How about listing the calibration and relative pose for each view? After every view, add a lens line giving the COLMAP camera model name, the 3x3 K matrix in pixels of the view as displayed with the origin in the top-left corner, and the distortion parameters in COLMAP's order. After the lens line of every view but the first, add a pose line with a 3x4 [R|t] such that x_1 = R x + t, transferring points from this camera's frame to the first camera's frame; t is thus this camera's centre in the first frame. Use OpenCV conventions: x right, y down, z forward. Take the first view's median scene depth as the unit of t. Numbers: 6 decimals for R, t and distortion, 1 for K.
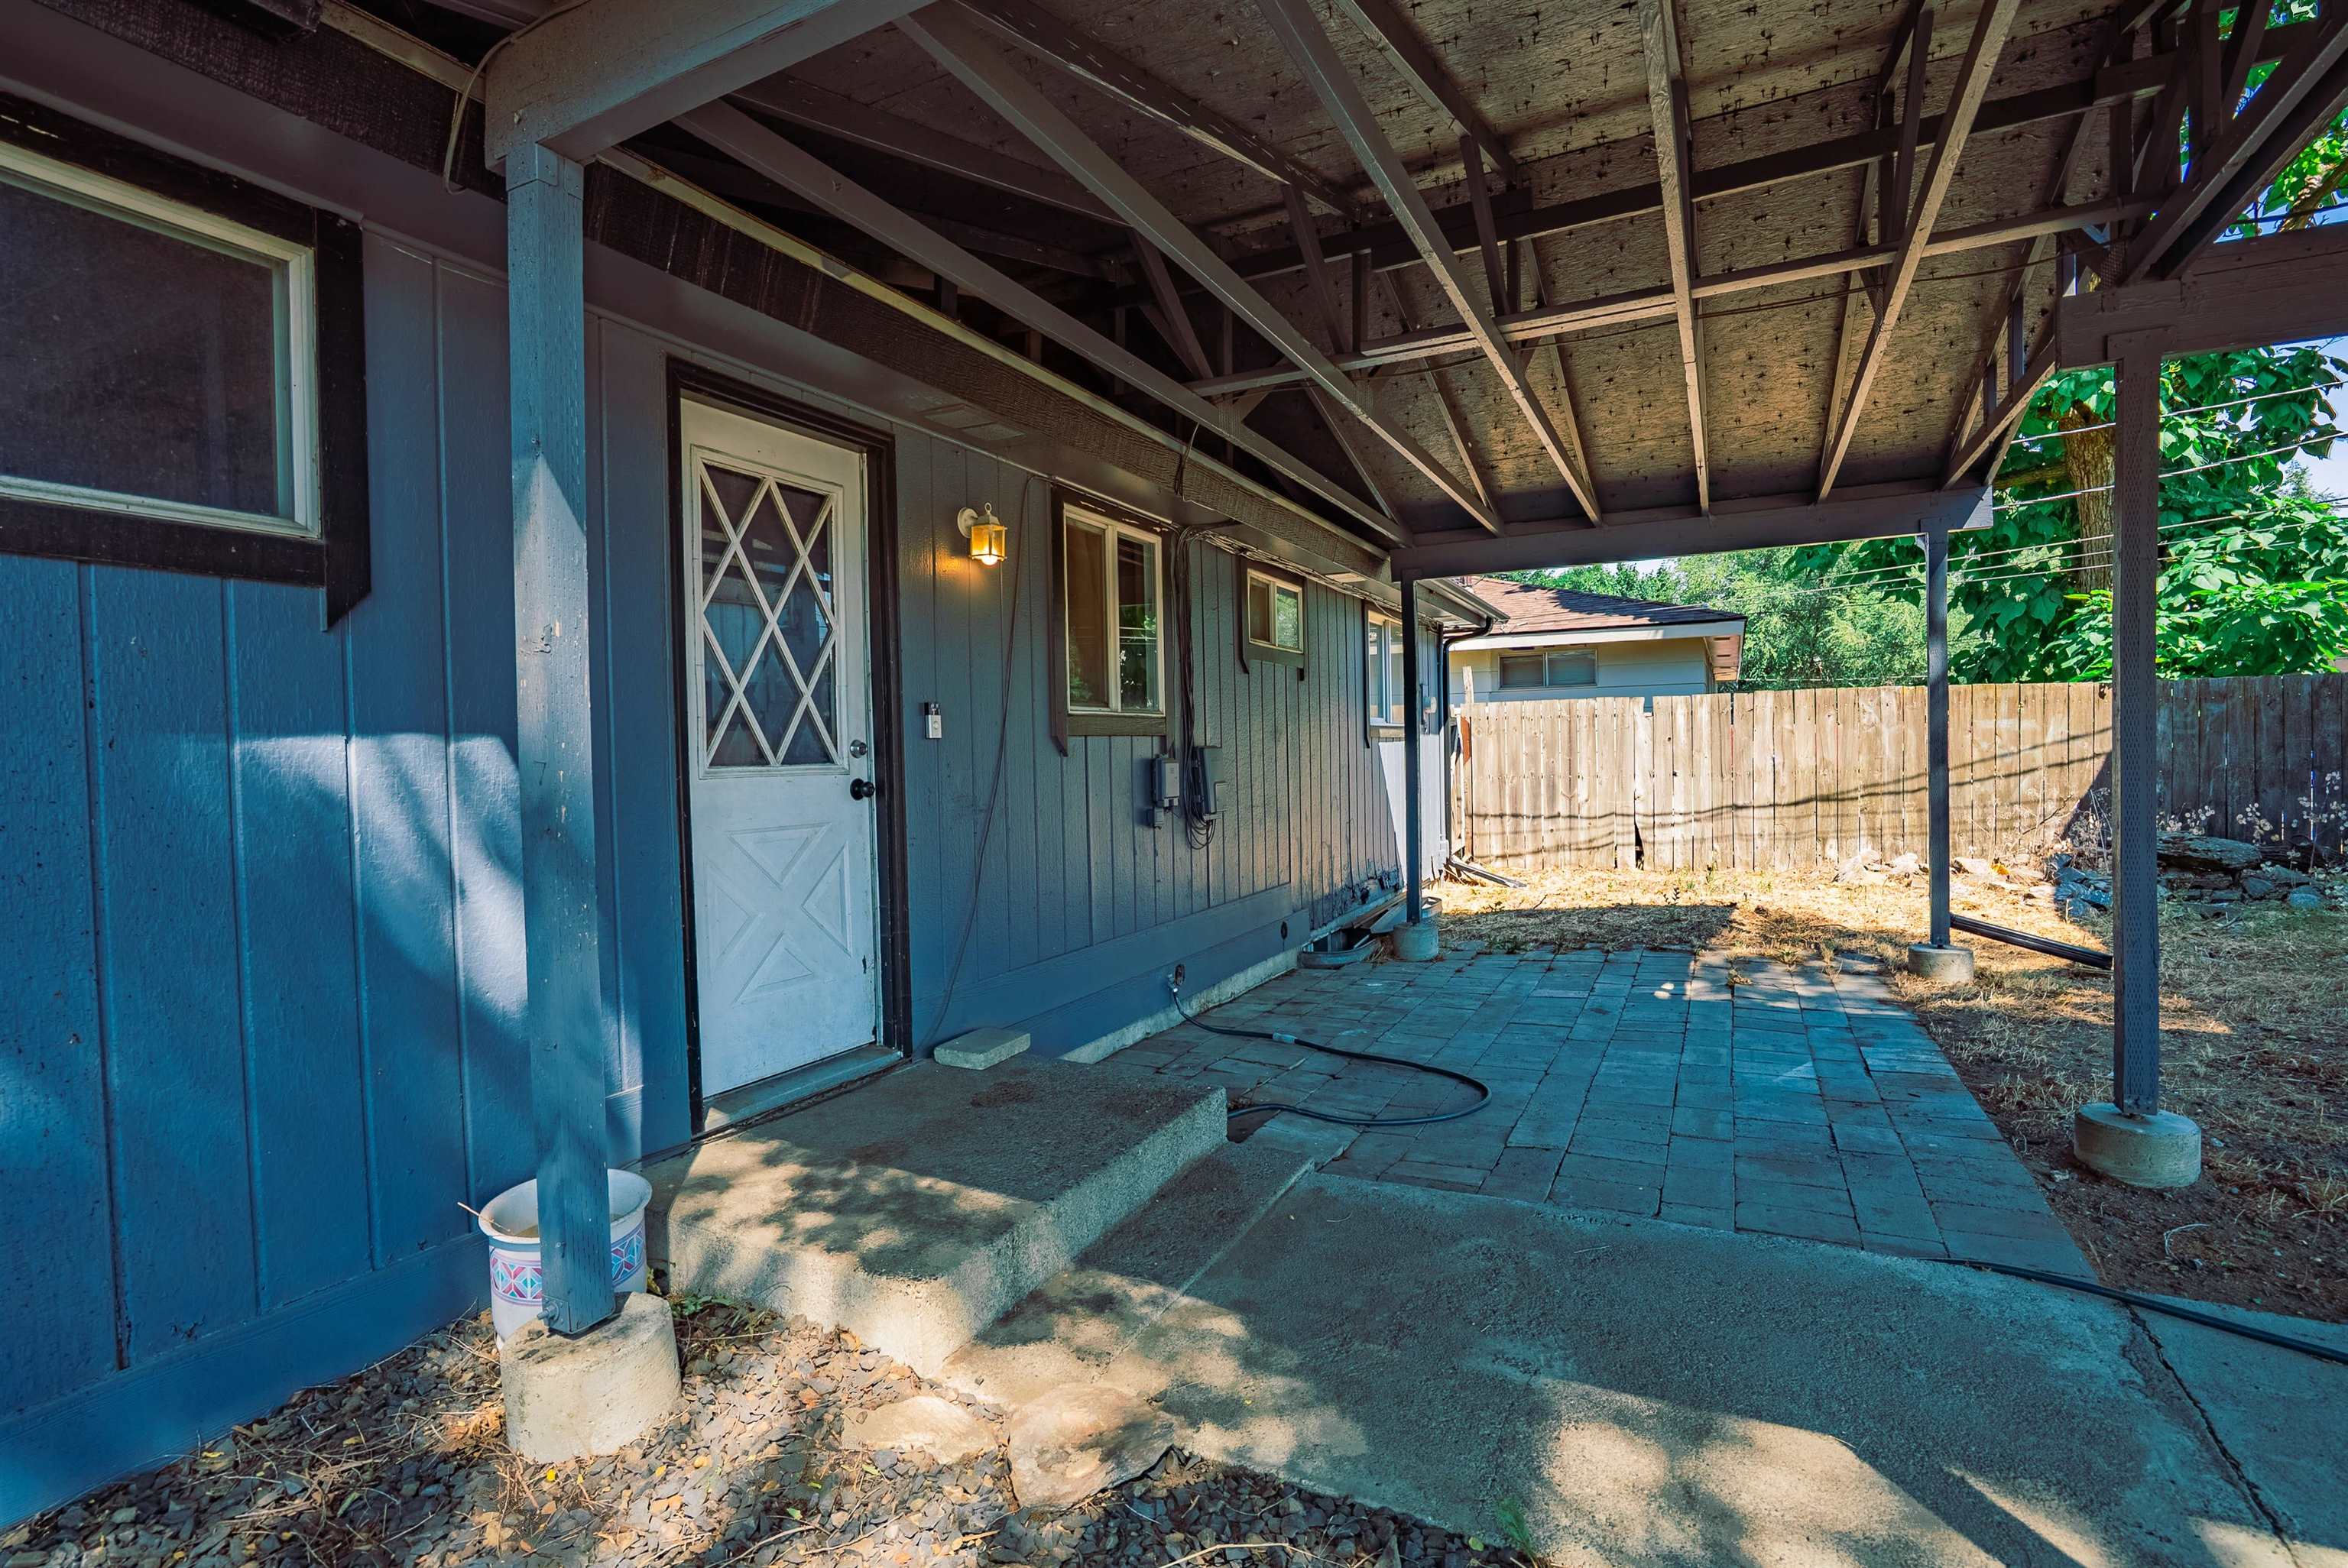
lens RADIAL K [[1099.4, 0, 1160.2], [0, 1099.4, 783.8], [0, 0, 1]] dist [-0.046666, 0.014215]
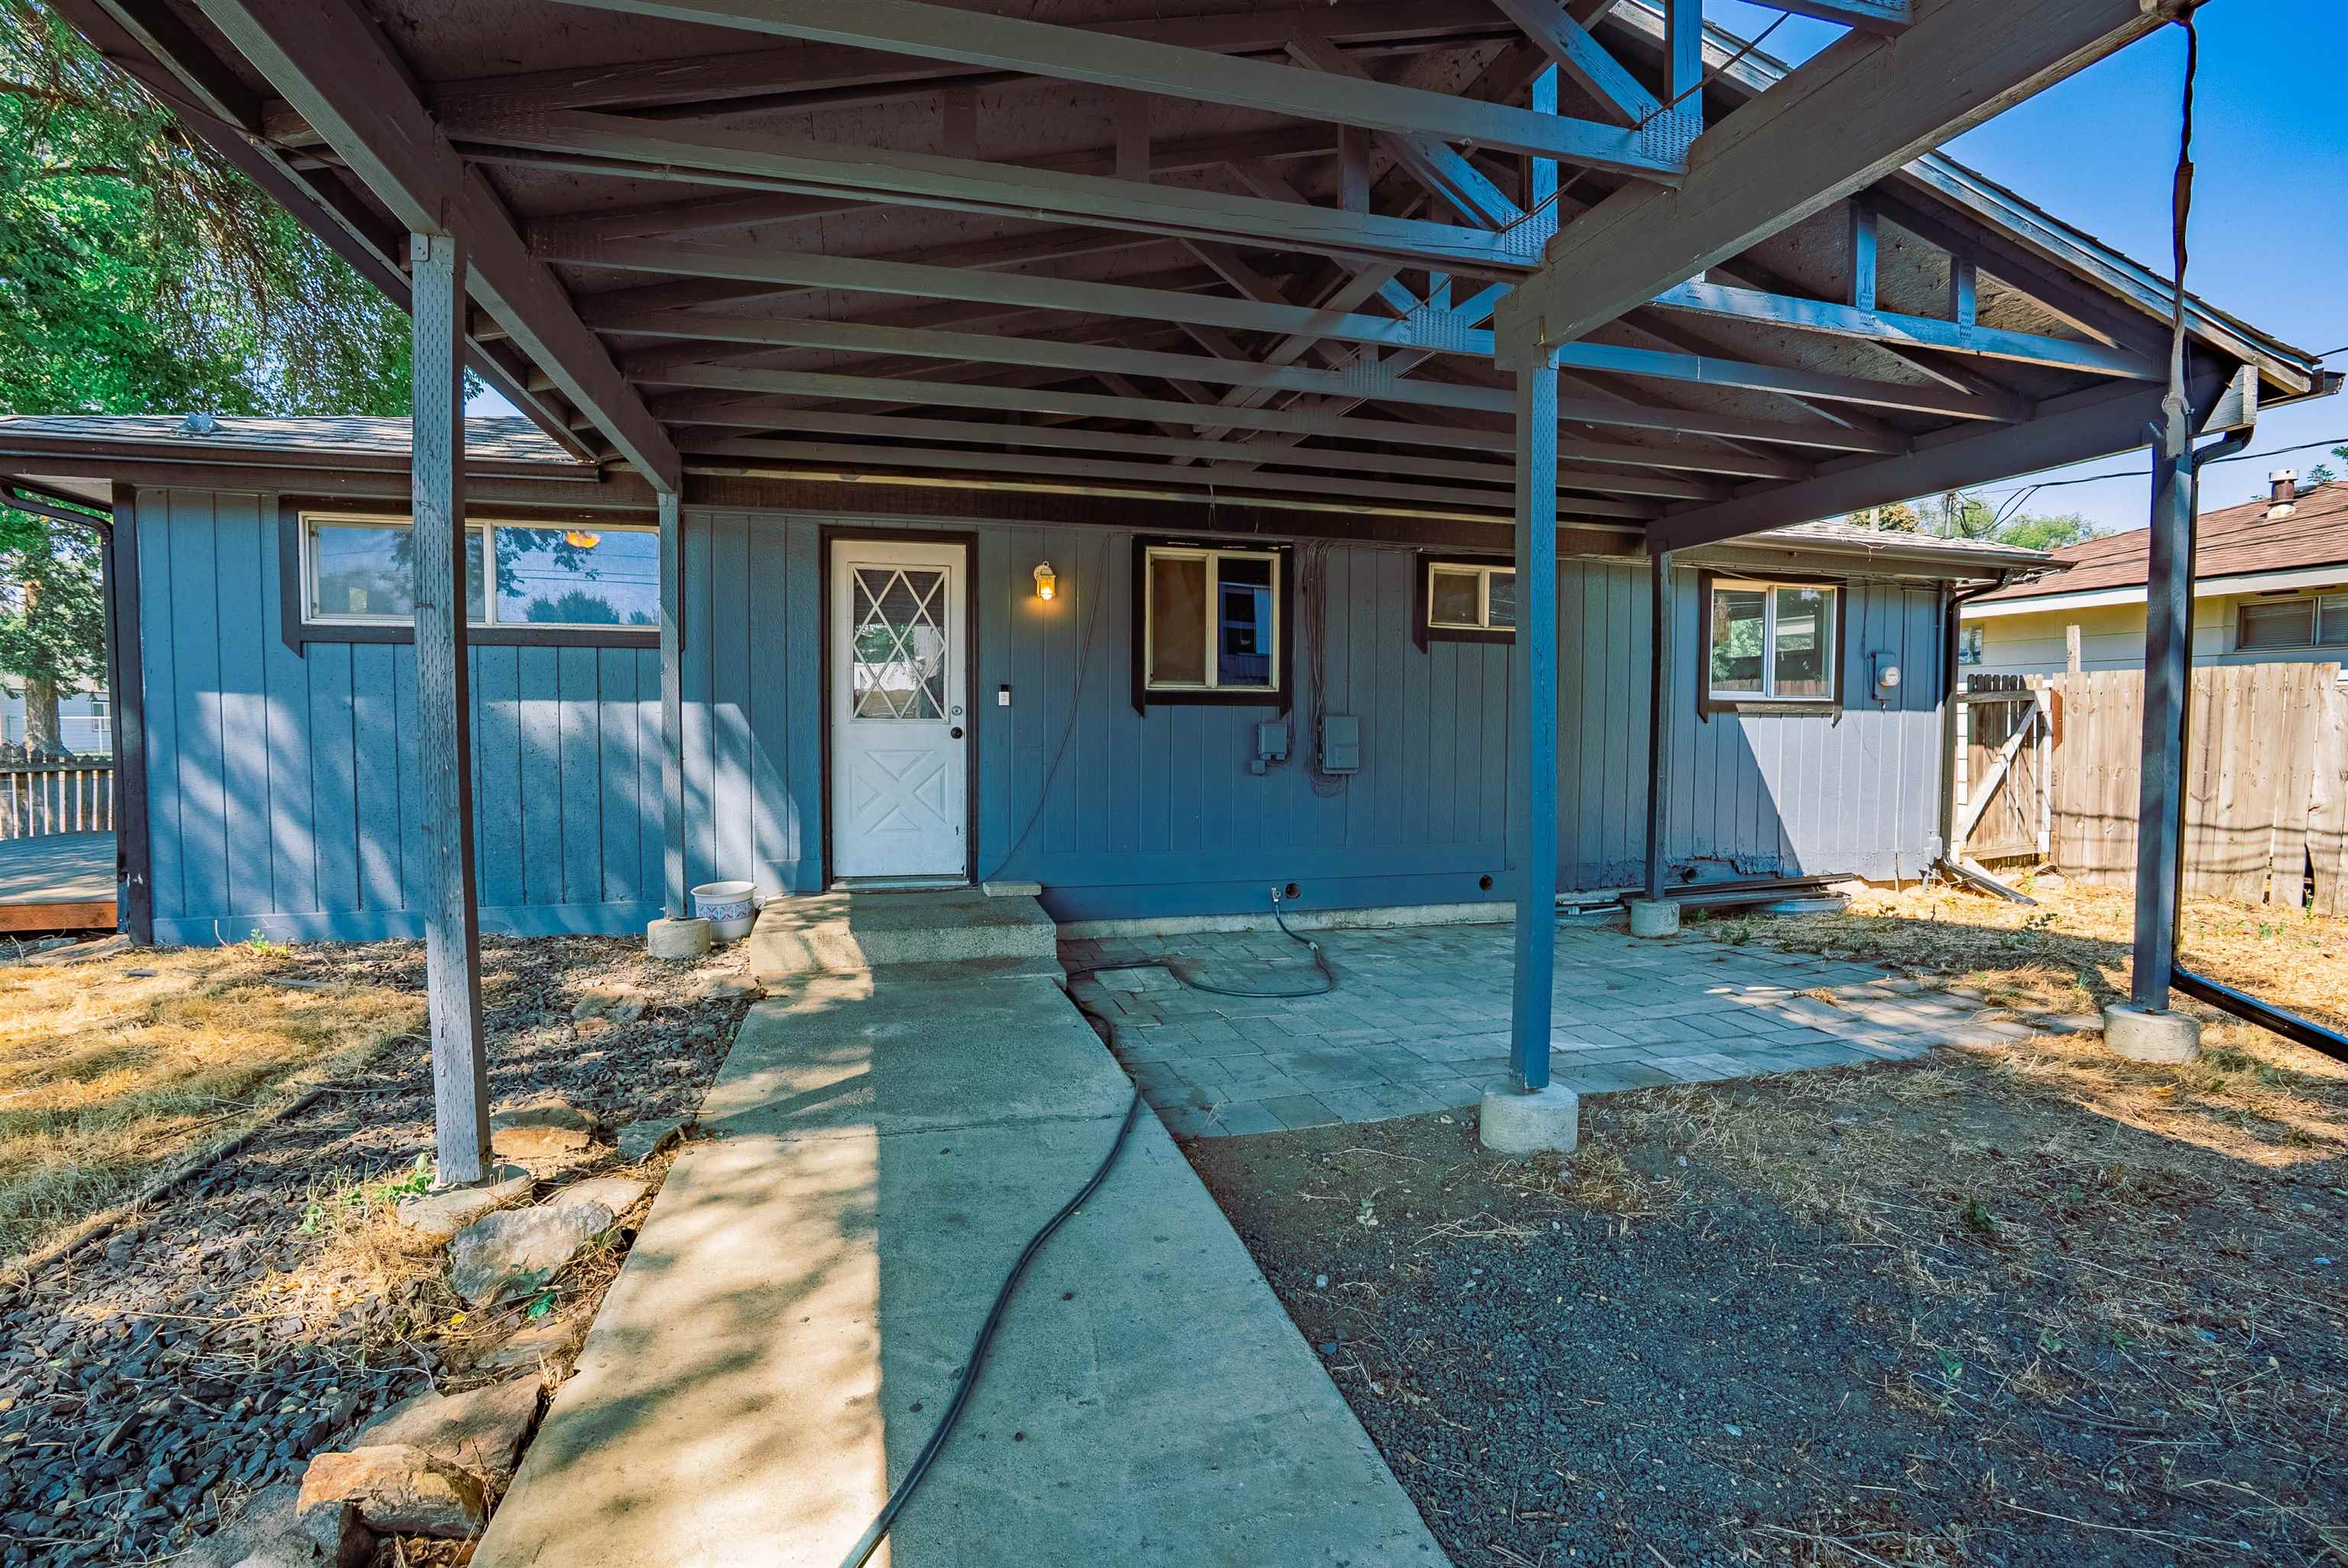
lens RADIAL K [[1099.4, 0, 1174.7], [0, 1099.4, 781.9], [0, 0, 1]] dist [-0.046666, 0.014215]
pose [[0.684575, 0.068460, -0.725721, 1.050896], [-0.042574, 0.997636, 0.053951, -0.022516], [0.727699, -0.006037, 0.685871, 0.015240]]
